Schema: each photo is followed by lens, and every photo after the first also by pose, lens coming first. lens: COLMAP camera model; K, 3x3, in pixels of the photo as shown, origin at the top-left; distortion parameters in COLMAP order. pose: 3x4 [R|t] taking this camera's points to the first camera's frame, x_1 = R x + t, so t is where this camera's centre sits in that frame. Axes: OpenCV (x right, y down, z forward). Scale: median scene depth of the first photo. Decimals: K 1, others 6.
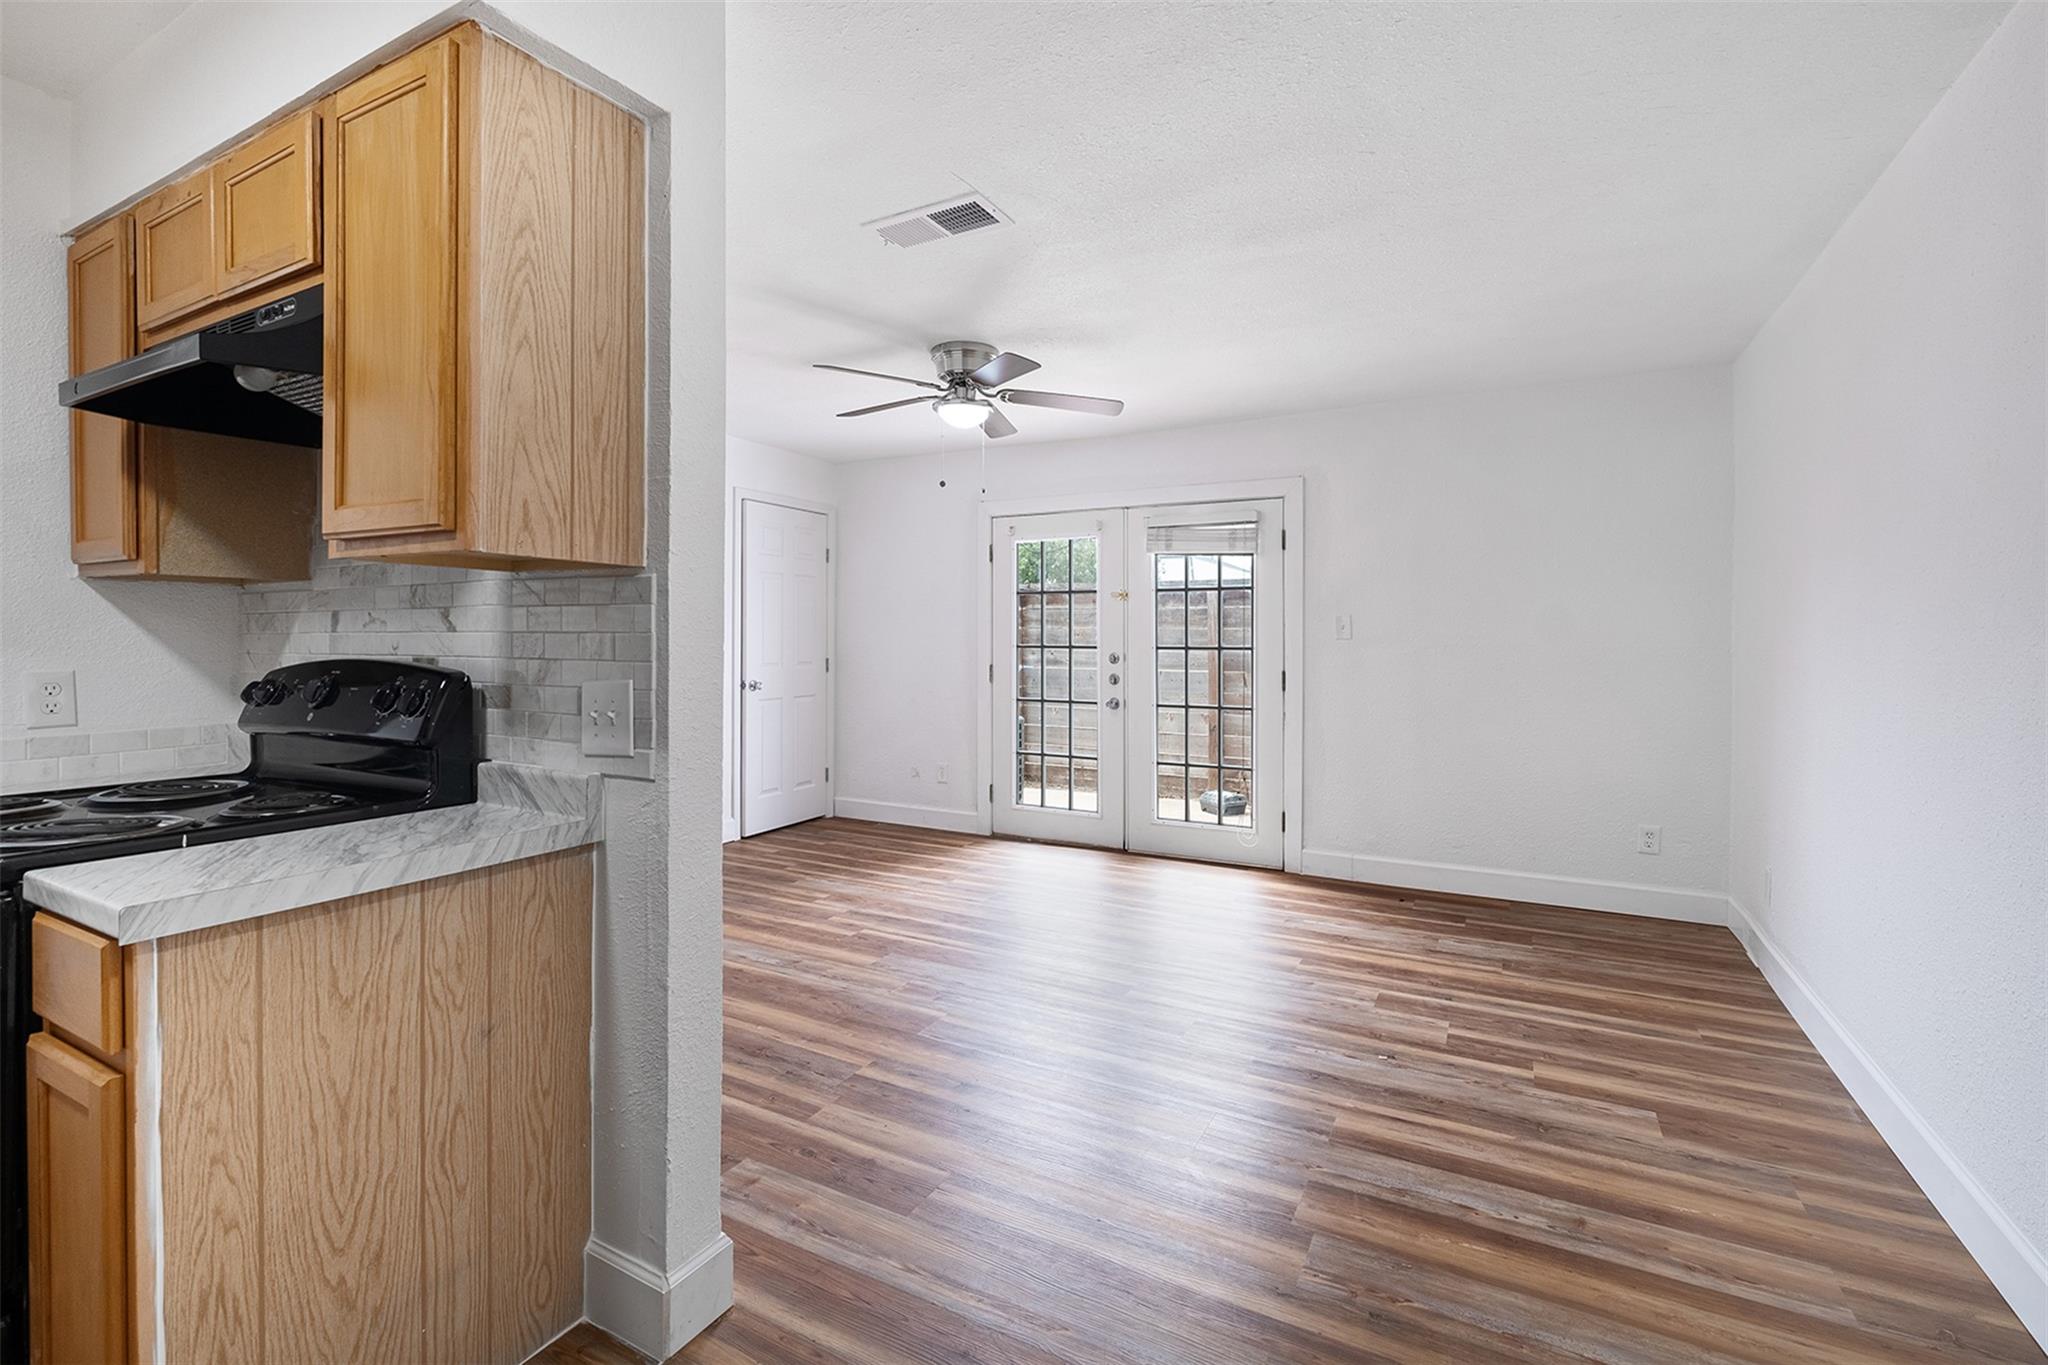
lens RADIAL K [[901.4, 0, 1024.4], [0, 901.4, 643.3], [0, 0, 1]] dist [0.001180, -0.004520]
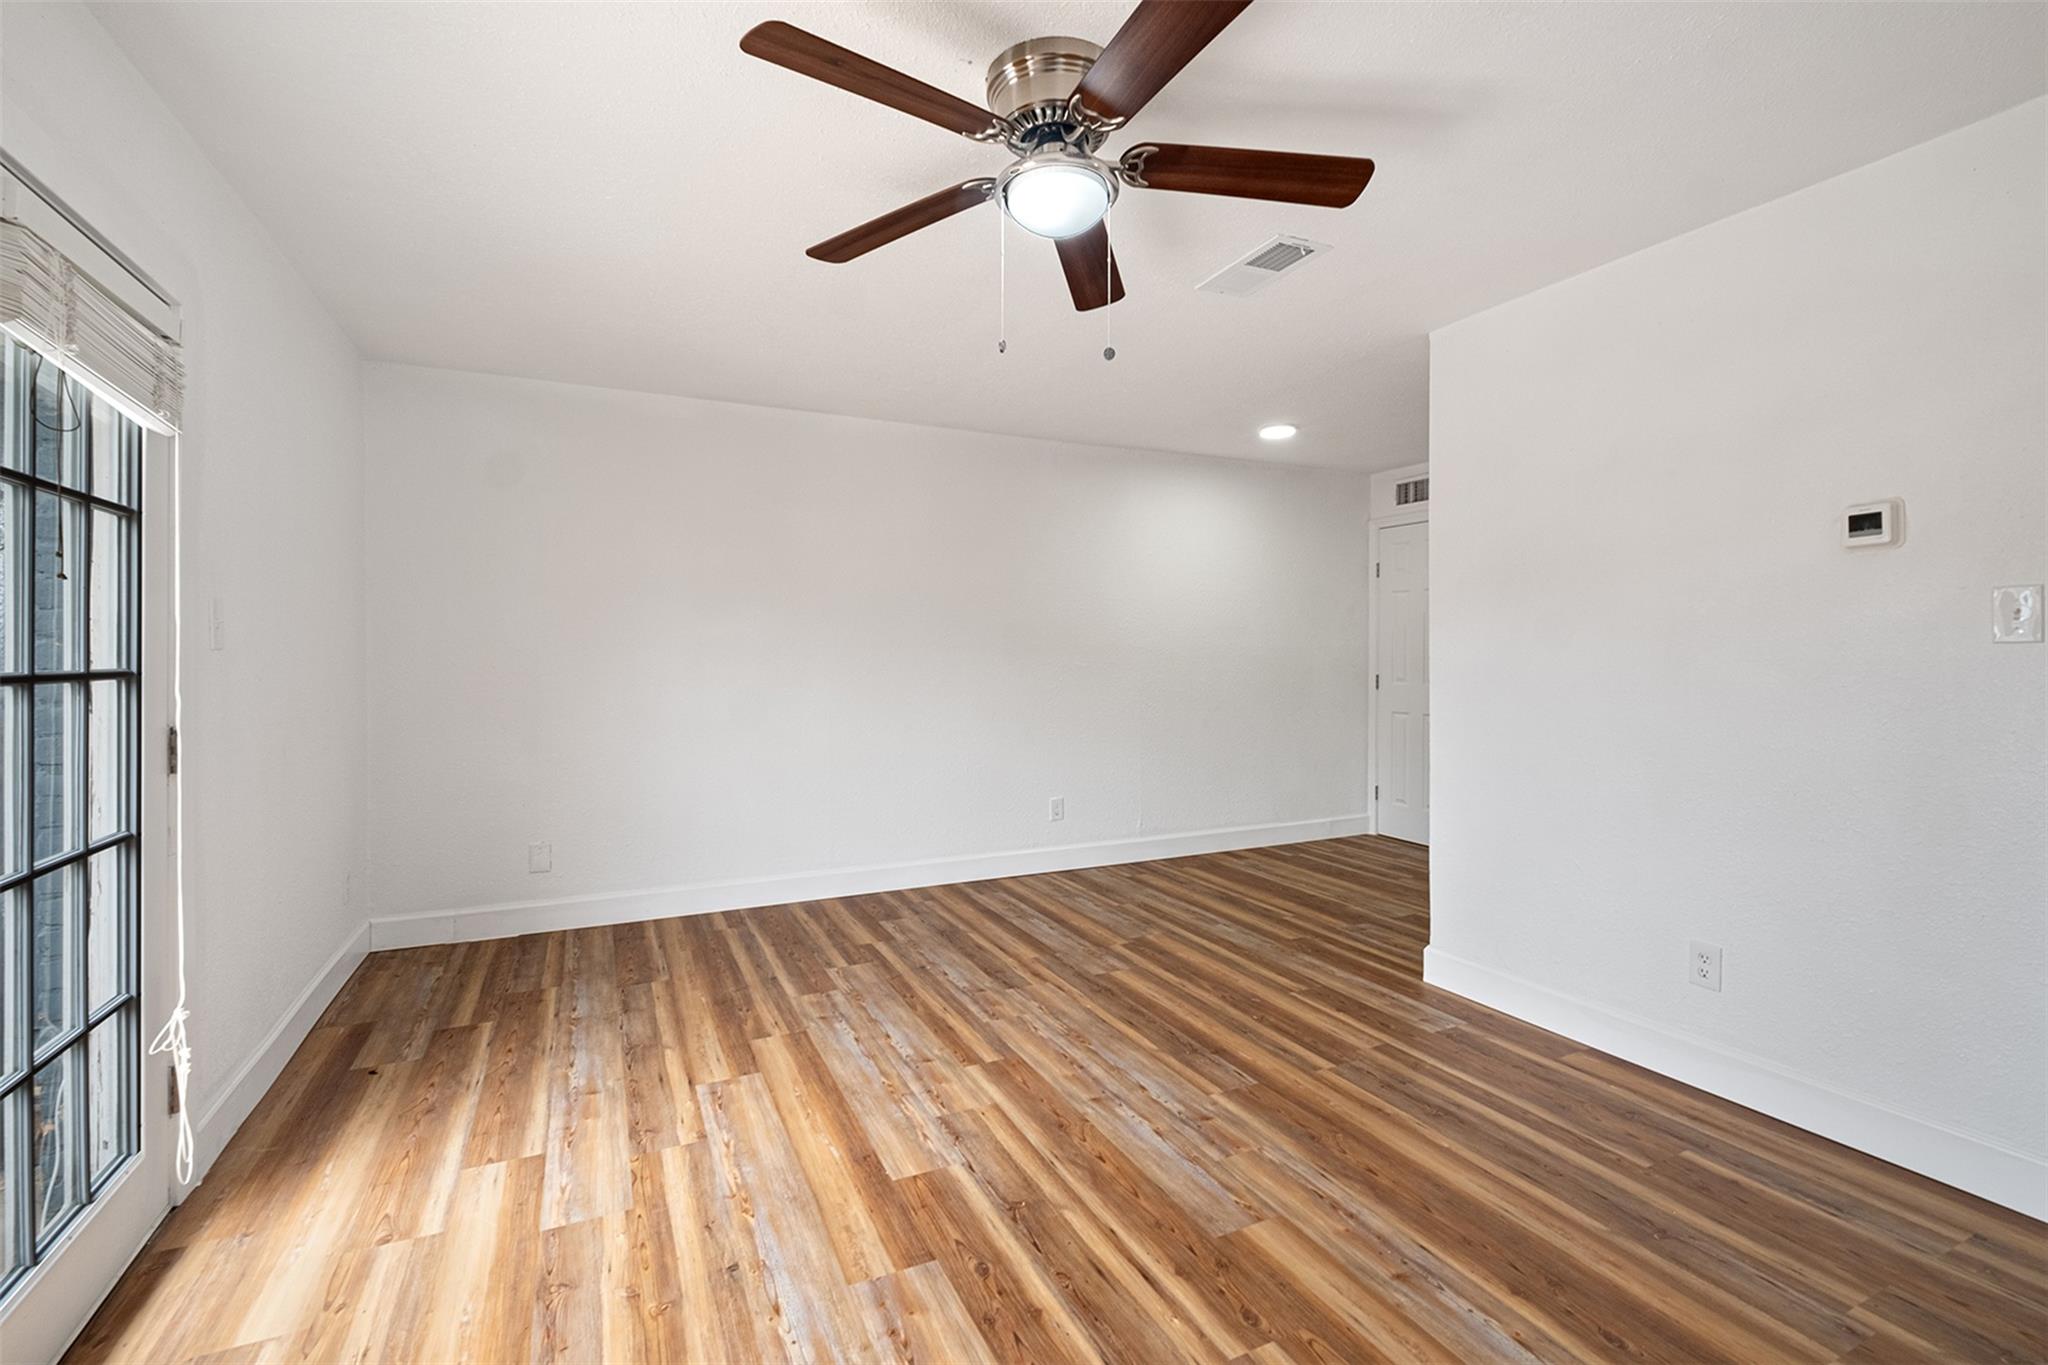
lens RADIAL K [[895.7, 0, 1023.5], [0, 895.7, 653.1], [0, 0, 1]] dist [0.002916, -0.005745]
pose [[-0.810094, -0.002943, 0.586292, -0.379340], [-0.000432, 0.999990, 0.004423, -0.006976], [-0.586300, 0.003329, -0.810087, 1.549705]]
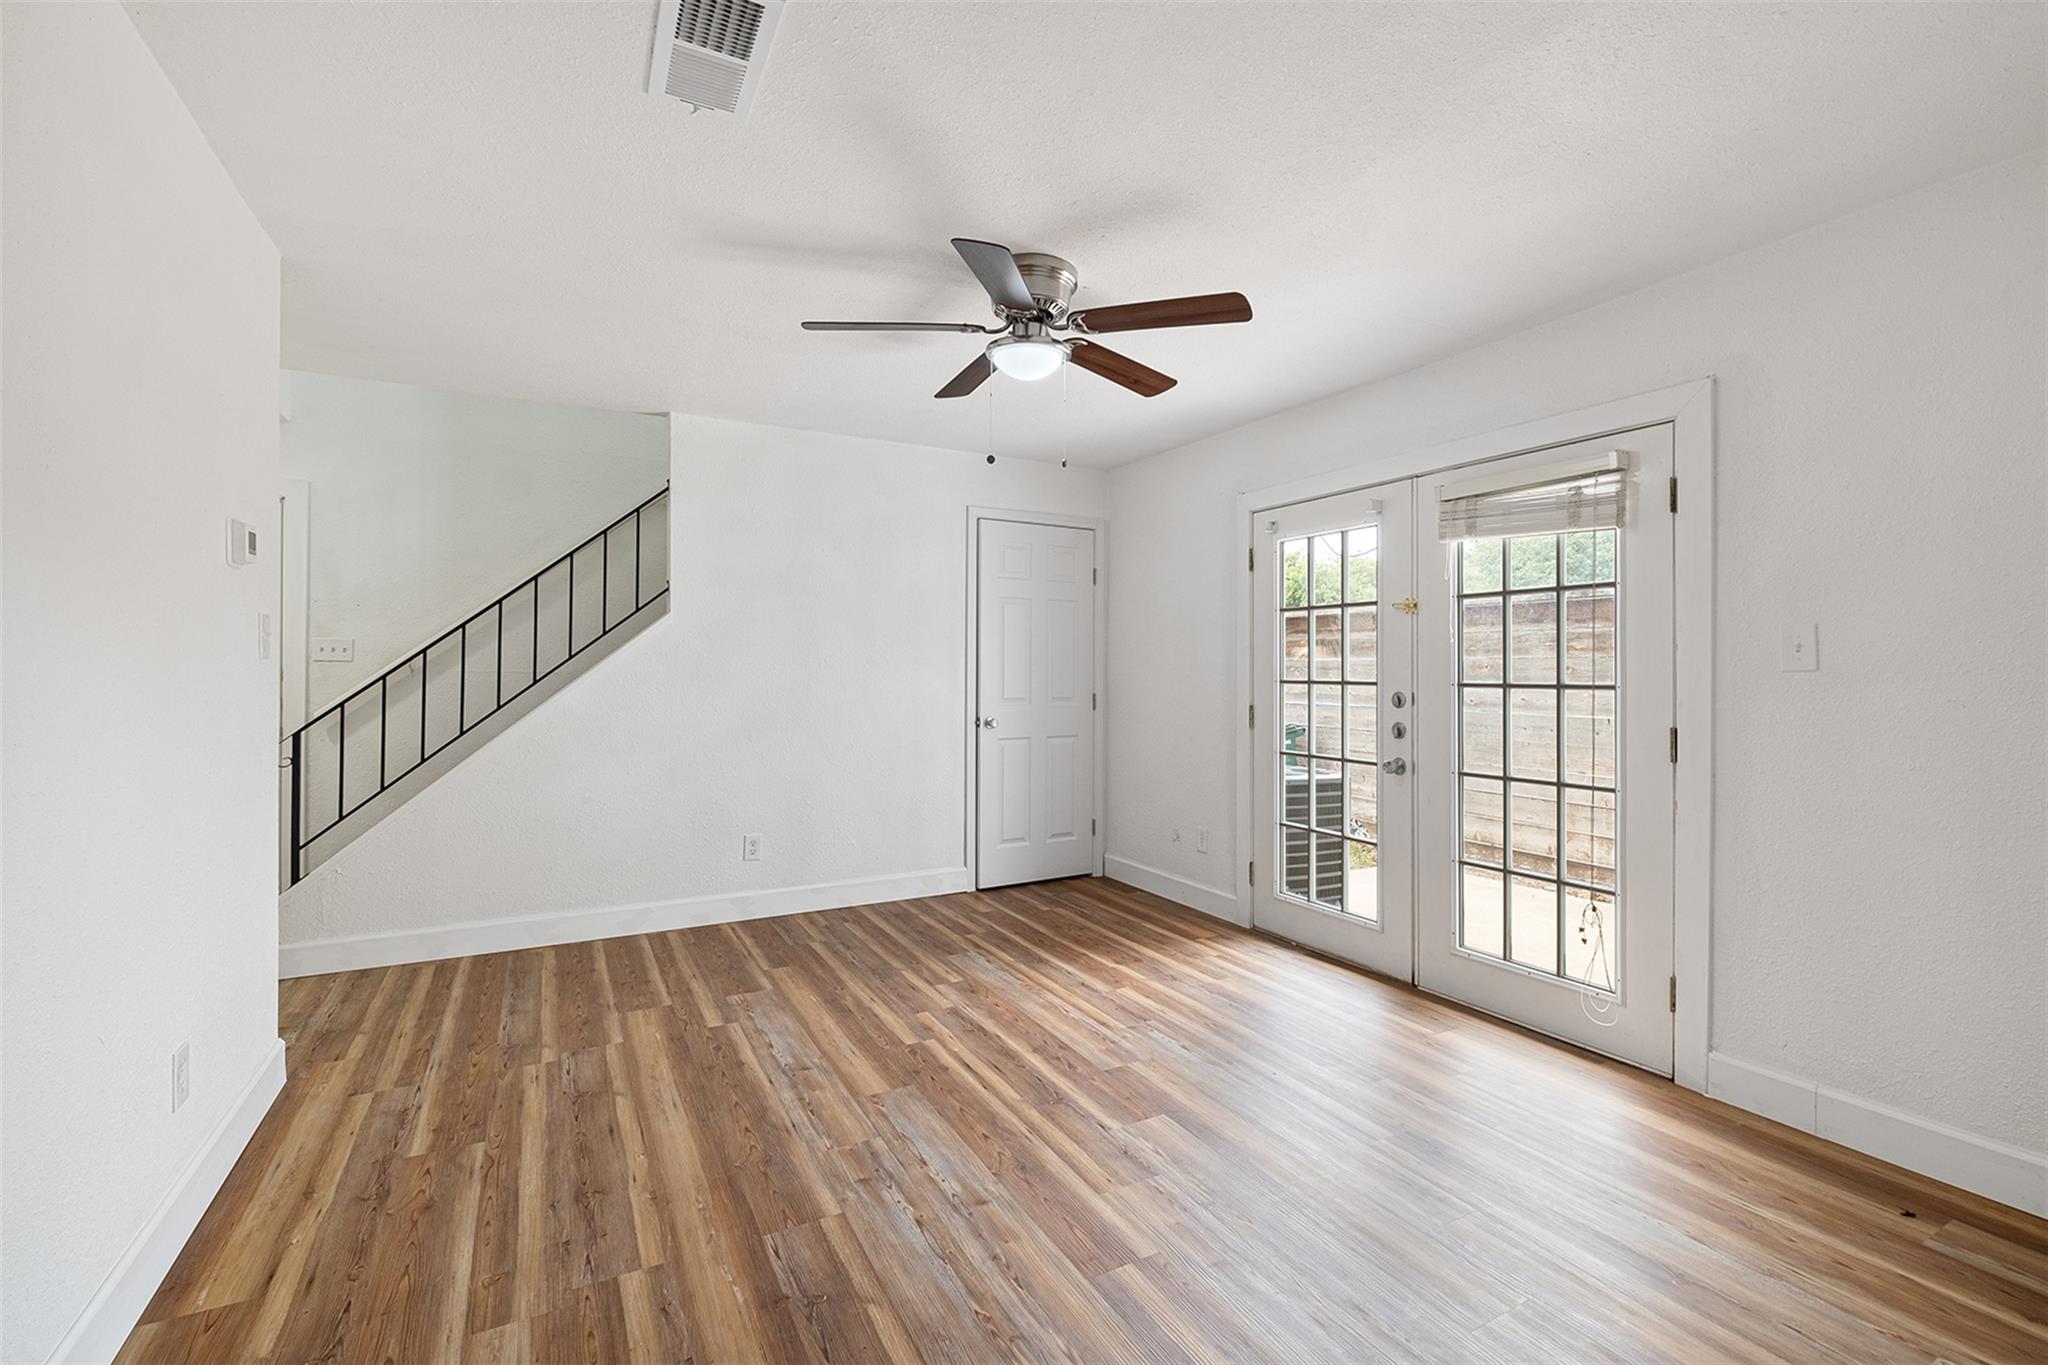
lens RADIAL K [[885.4, 0, 1028.6], [0, 885.4, 677.1], [0, 0, 1]] dist [0.001626, -0.004501]
pose [[0.840248, 0.002709, -0.542196, 0.348829], [-0.003135, 0.999995, 0.000137, 0.000483], [0.542193, 0.001585, 0.840252, 0.441186]]
